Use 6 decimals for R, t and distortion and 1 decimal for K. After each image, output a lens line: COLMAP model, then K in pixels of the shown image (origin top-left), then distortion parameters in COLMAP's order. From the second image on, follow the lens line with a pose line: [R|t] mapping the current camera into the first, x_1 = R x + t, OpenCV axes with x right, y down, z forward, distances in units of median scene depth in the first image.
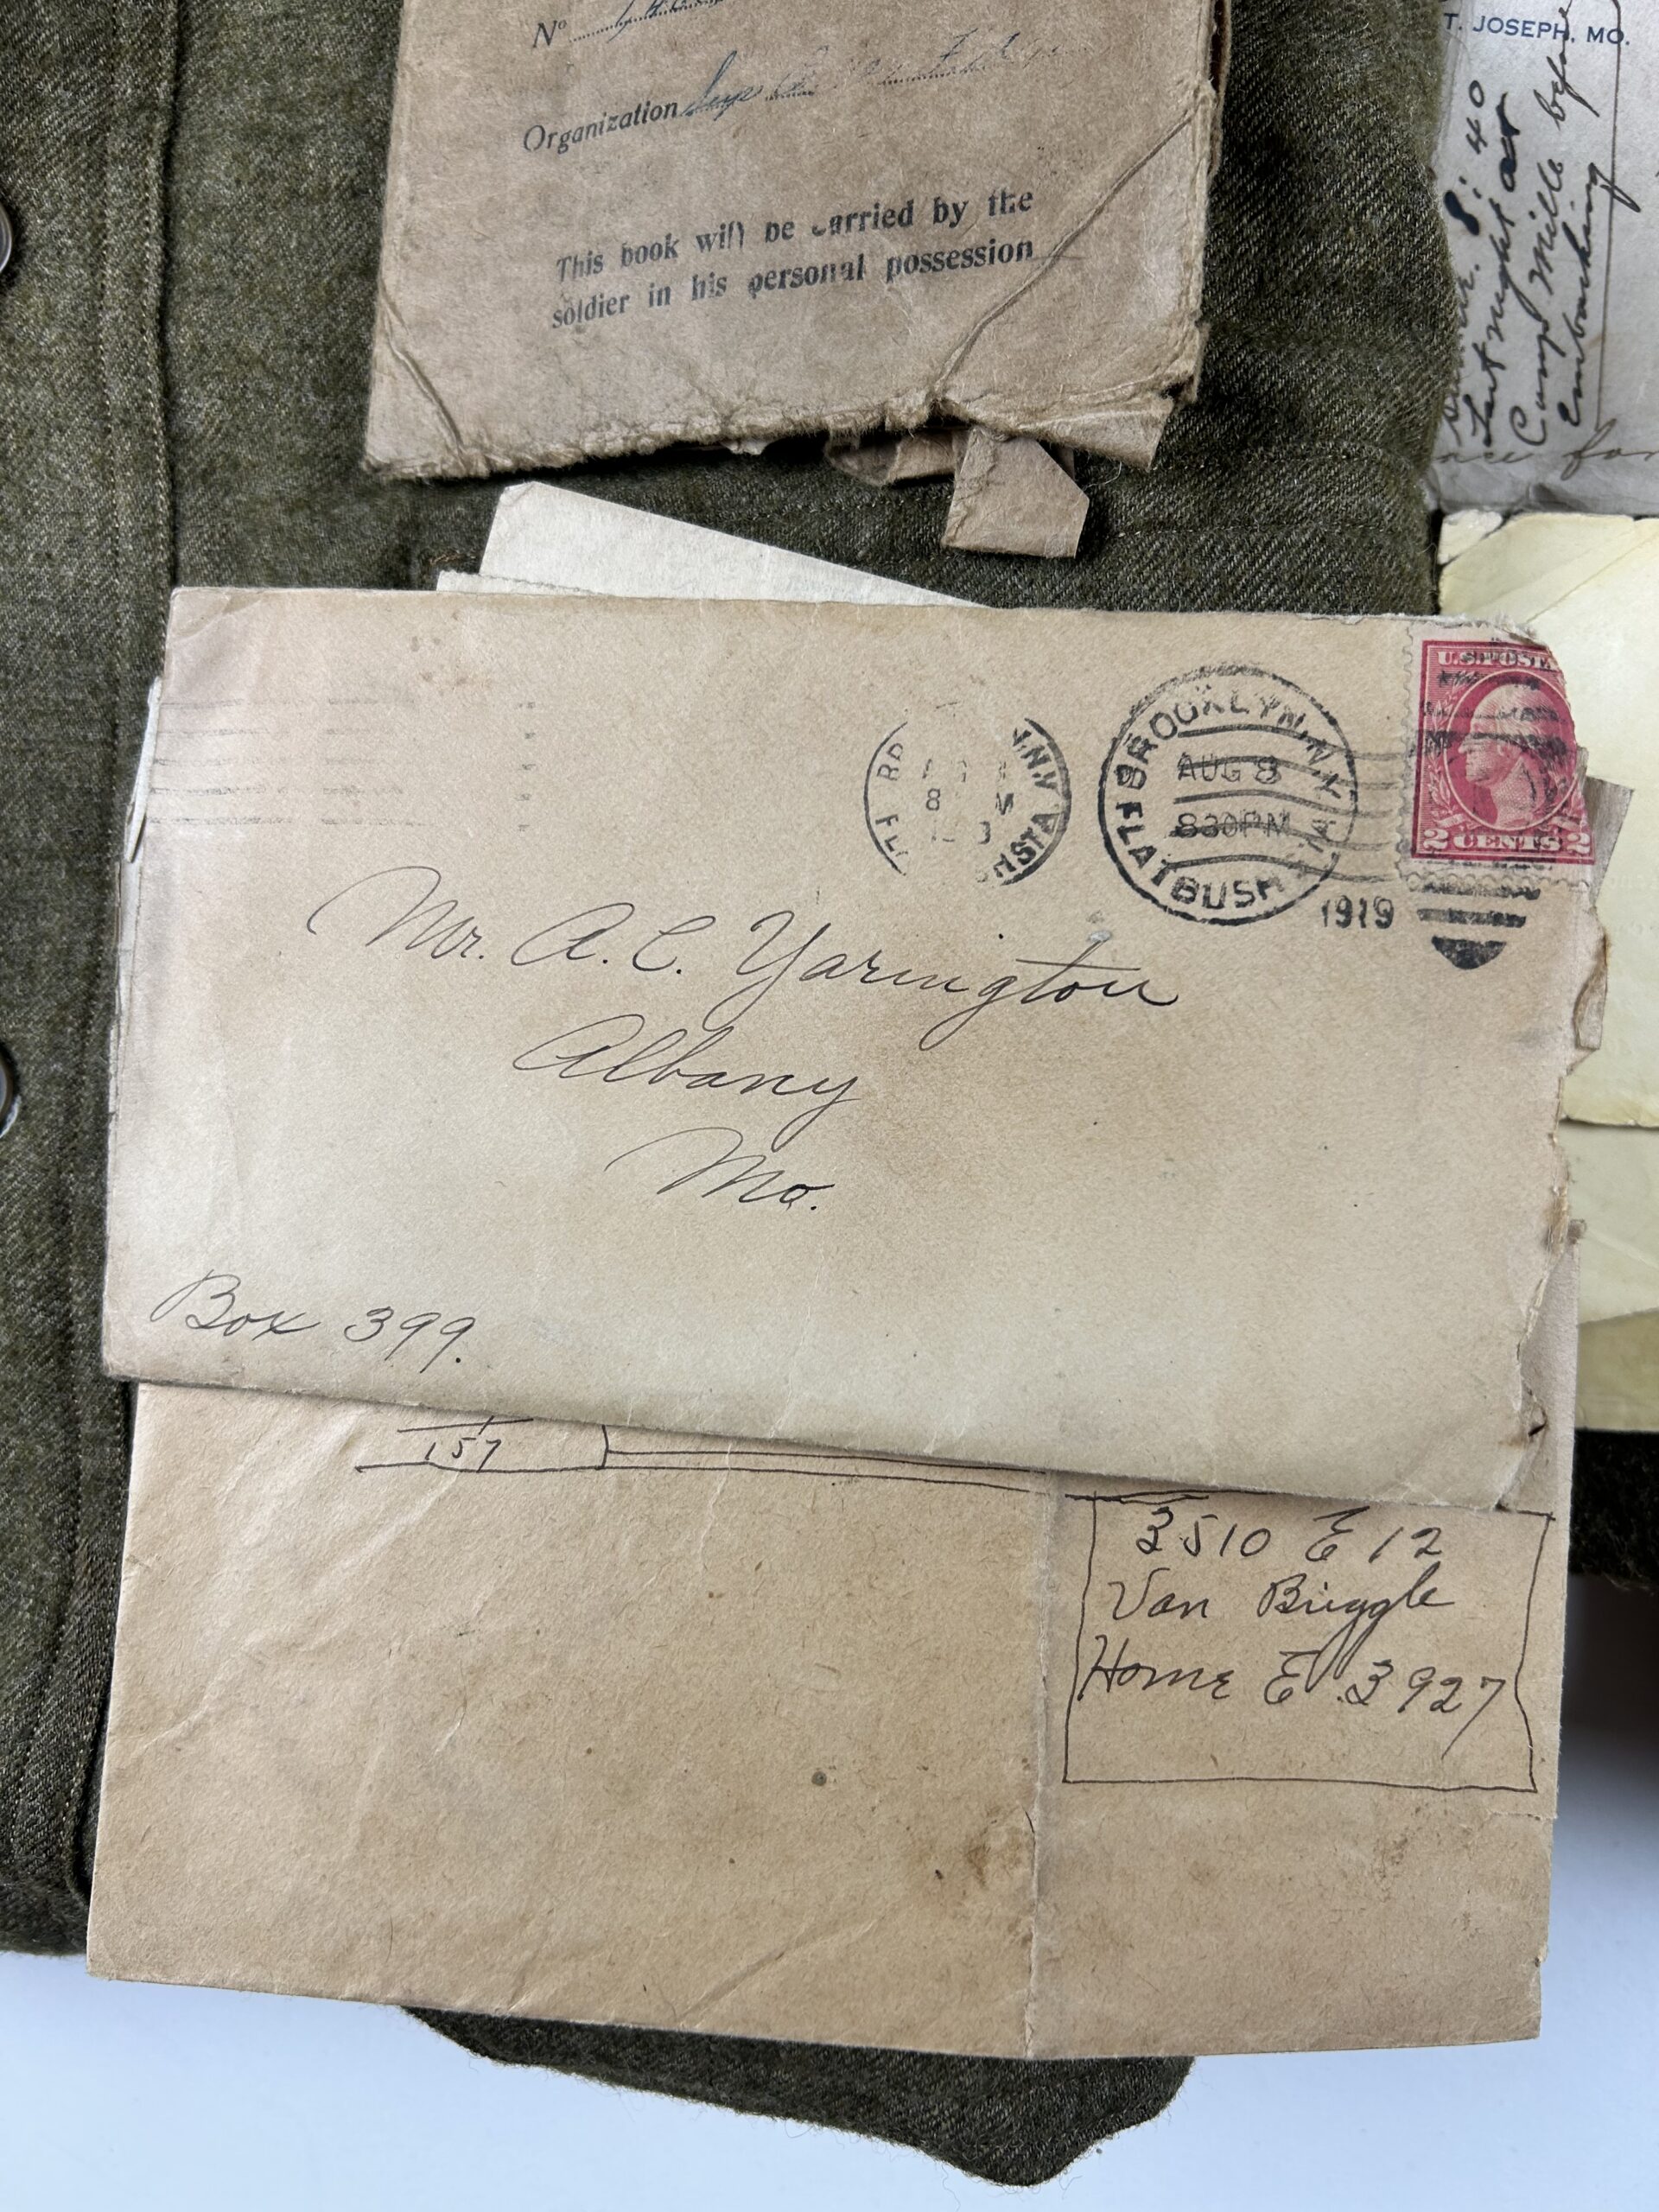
lens RADIAL K [[1787.7, 0, 828.4], [0, 1787.7, 1083.8], [0, 0, 1]] dist [0.009774, -0.052508]
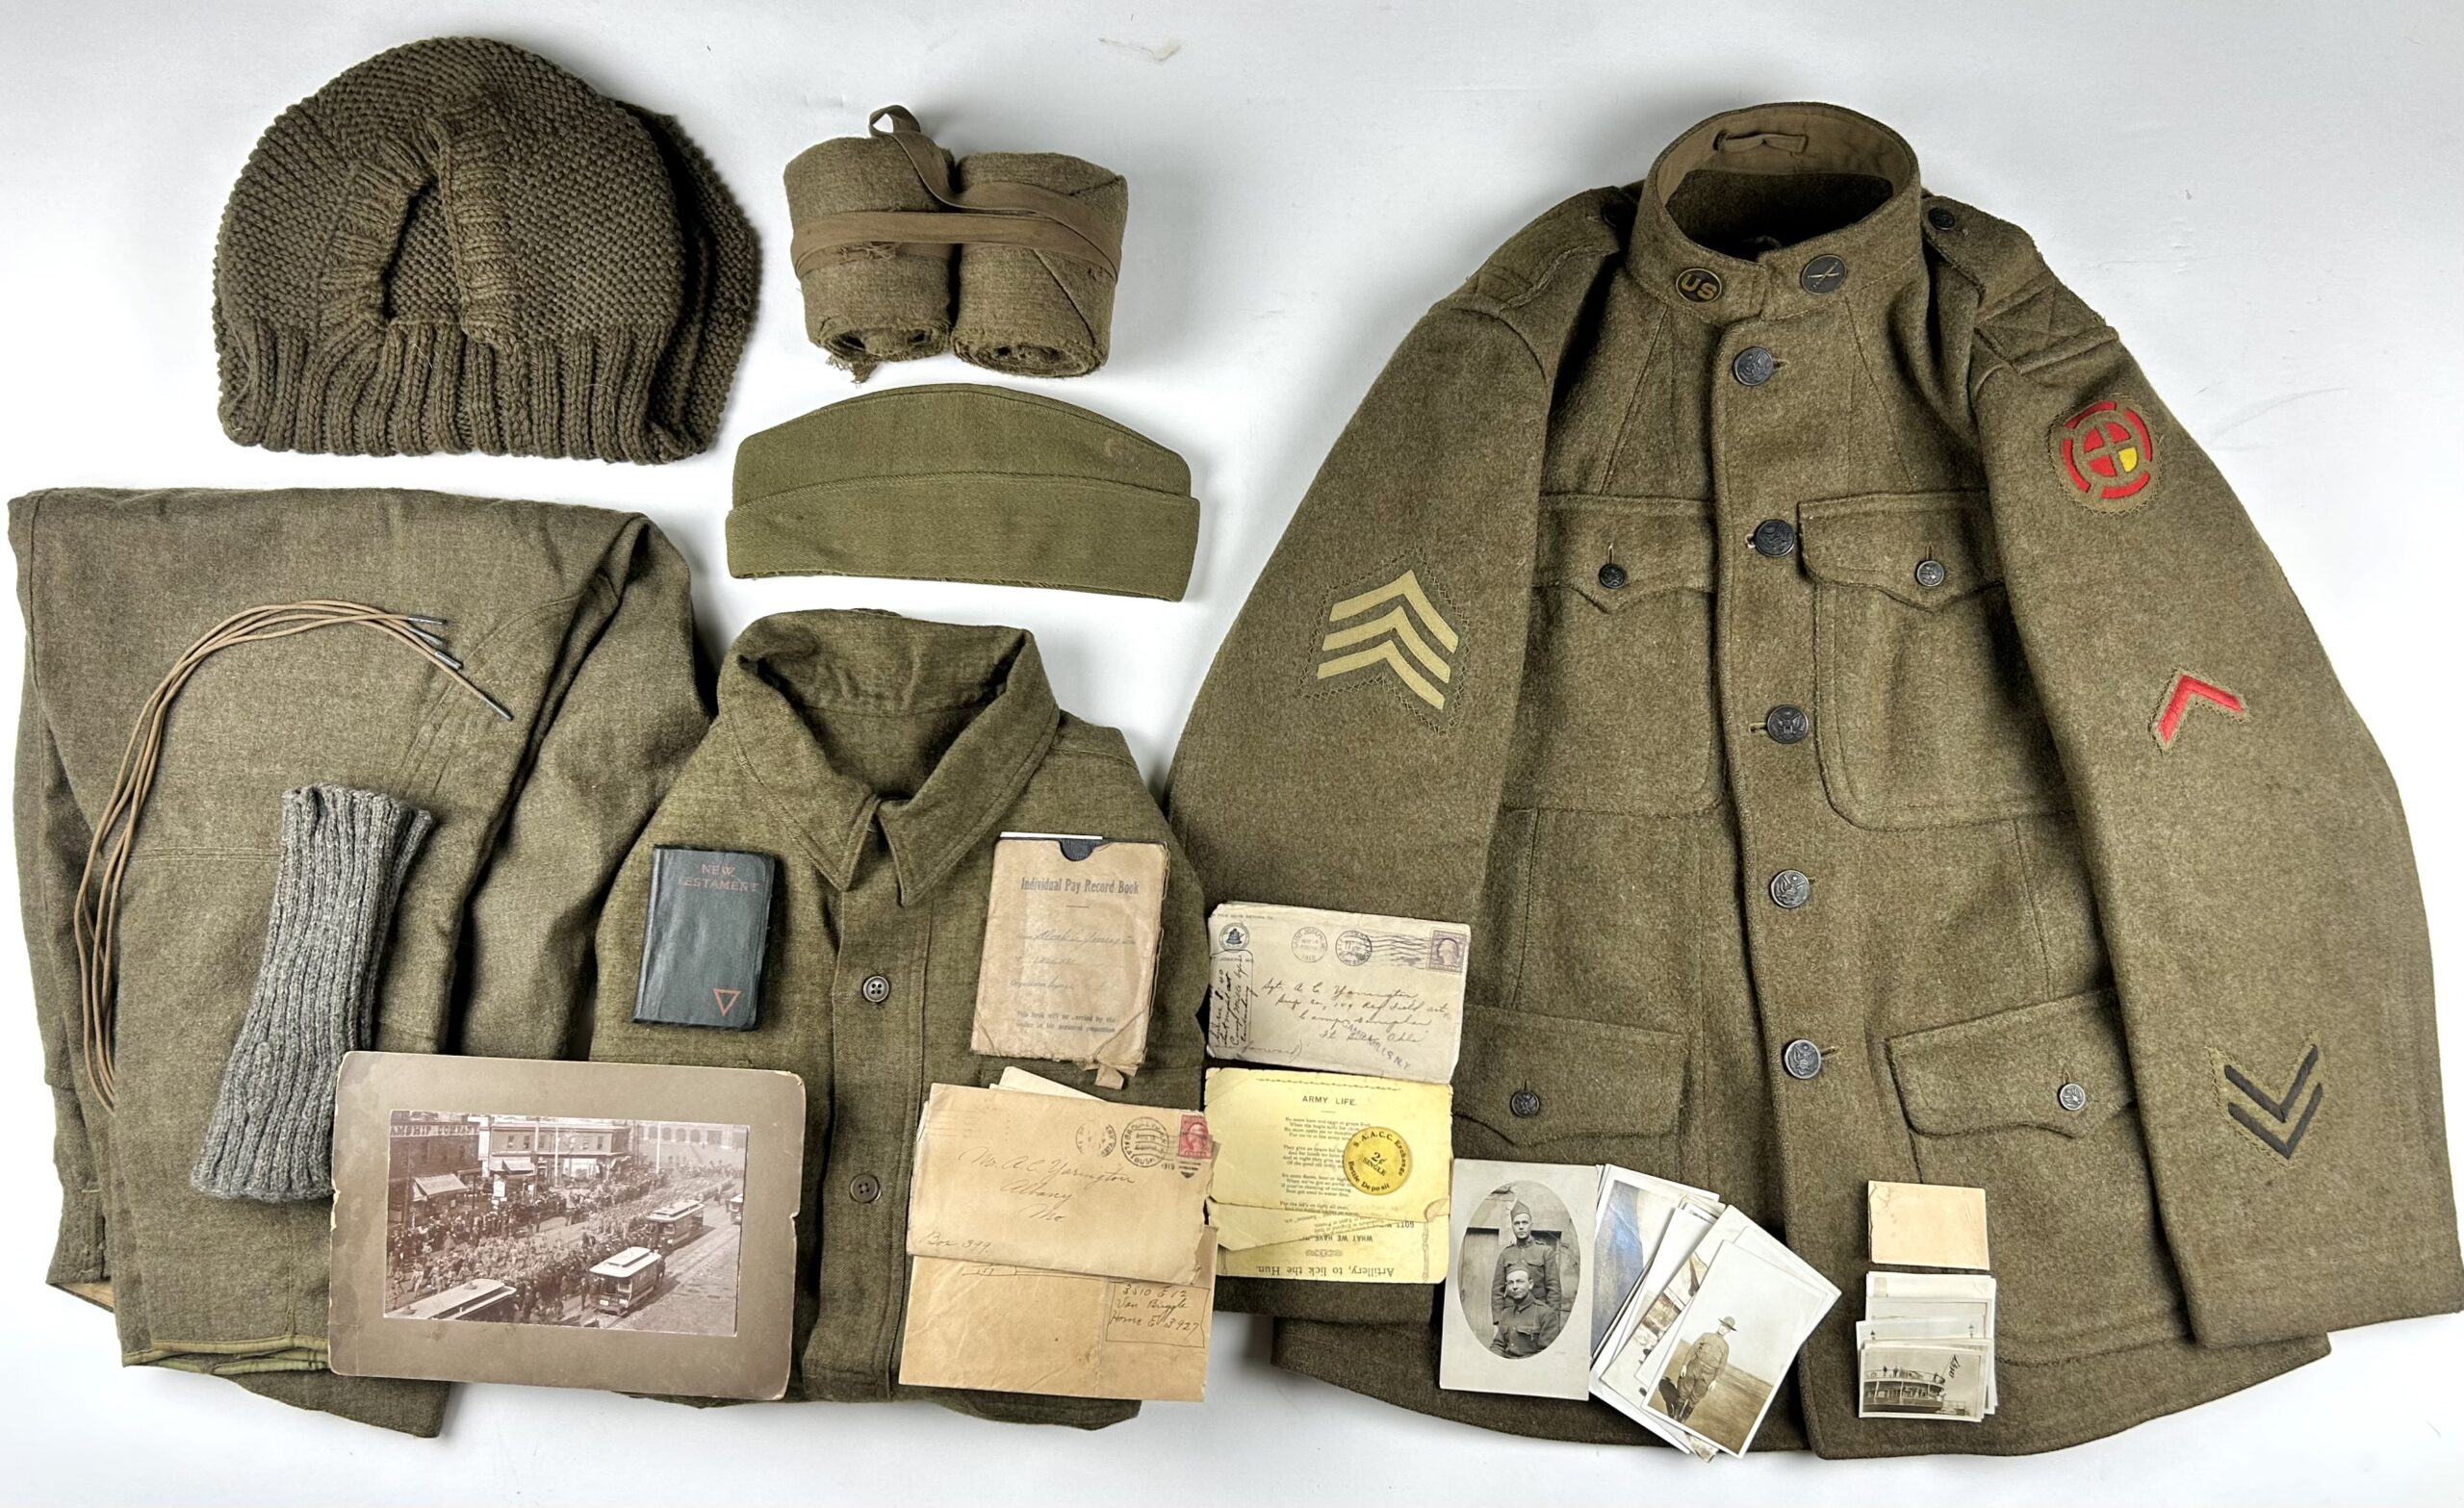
lens RADIAL K [[1939.2, 0, 1289.7], [0, 1939.2, 746.4], [0, 0, 1]] dist [0.029315, -0.074377]
pose [[0.994248, 0.047739, 0.095875, 0.040614], [-0.032927, 0.988059, -0.150517, -0.438610], [-0.101916, 0.146494, 0.983948, -4.529240]]
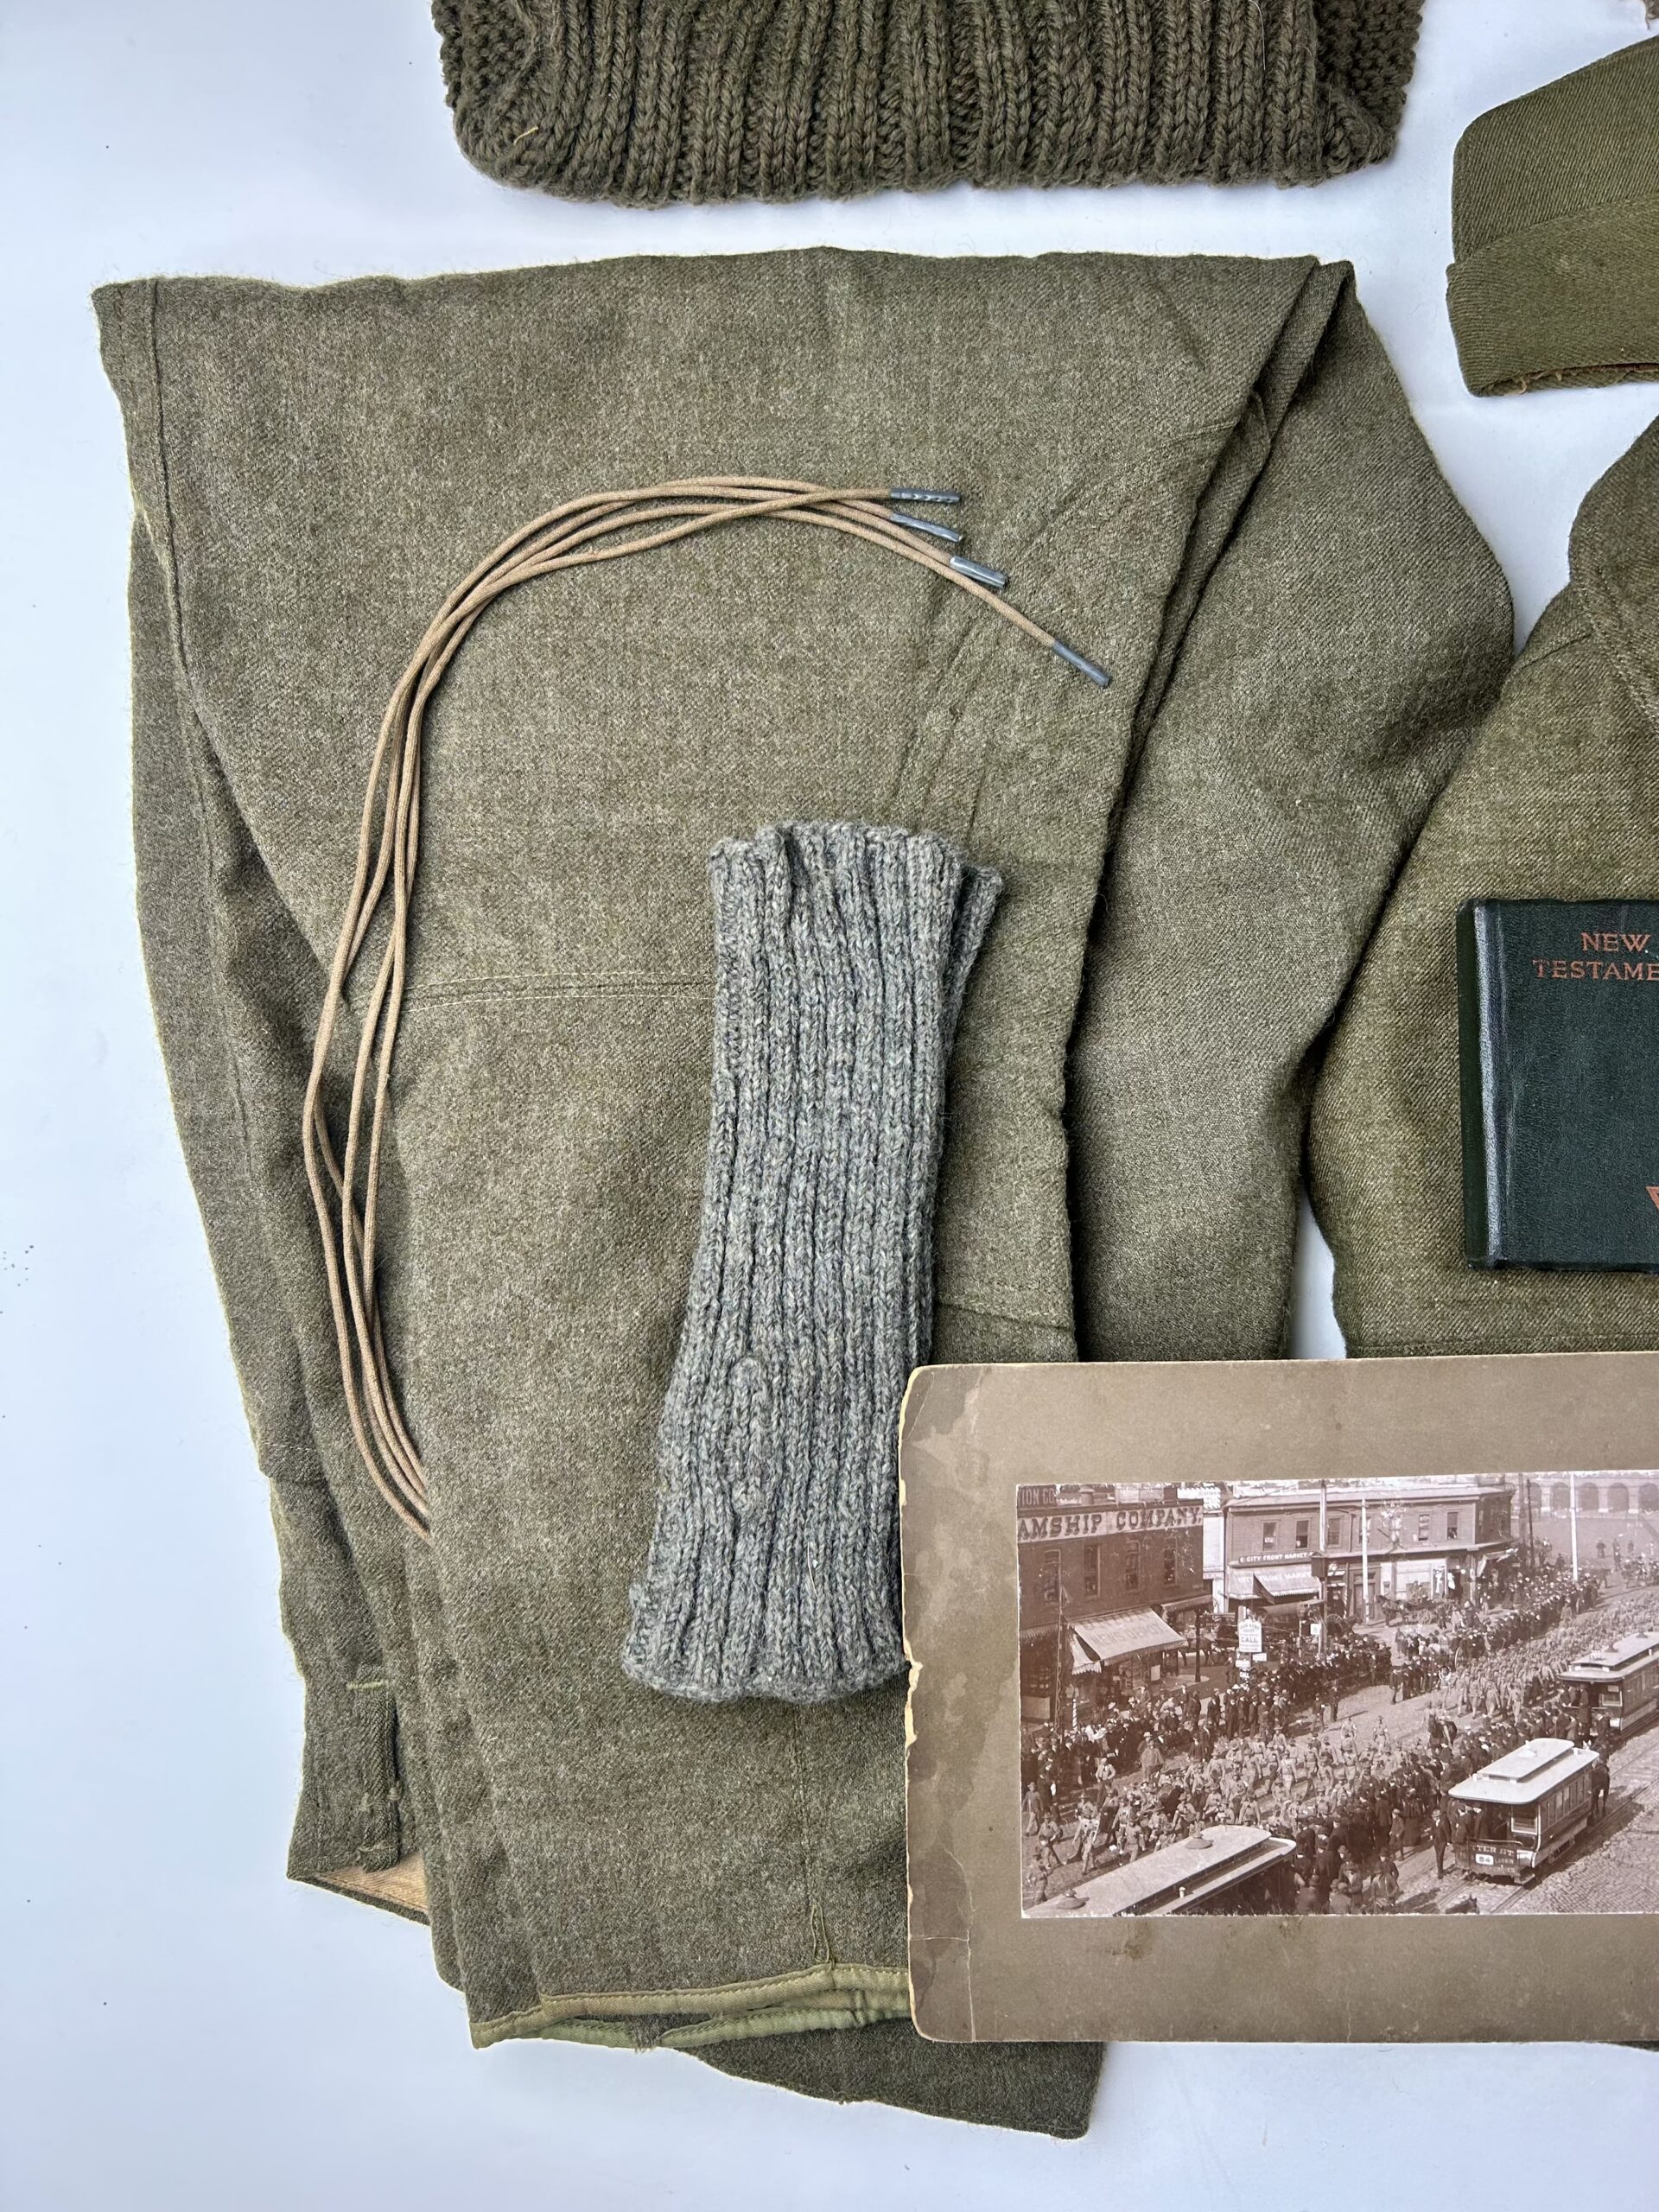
lens RADIAL K [[1787.7, 0, 788.8], [0, 1787.7, 1070.7], [0, 0, 1]] dist [0.009774, -0.052508]
pose [[0.997687, -0.022414, 0.064167, -2.291865], [0.030808, 0.990641, -0.132967, -0.407875], [-0.060586, 0.134637, 0.989041, -1.226732]]
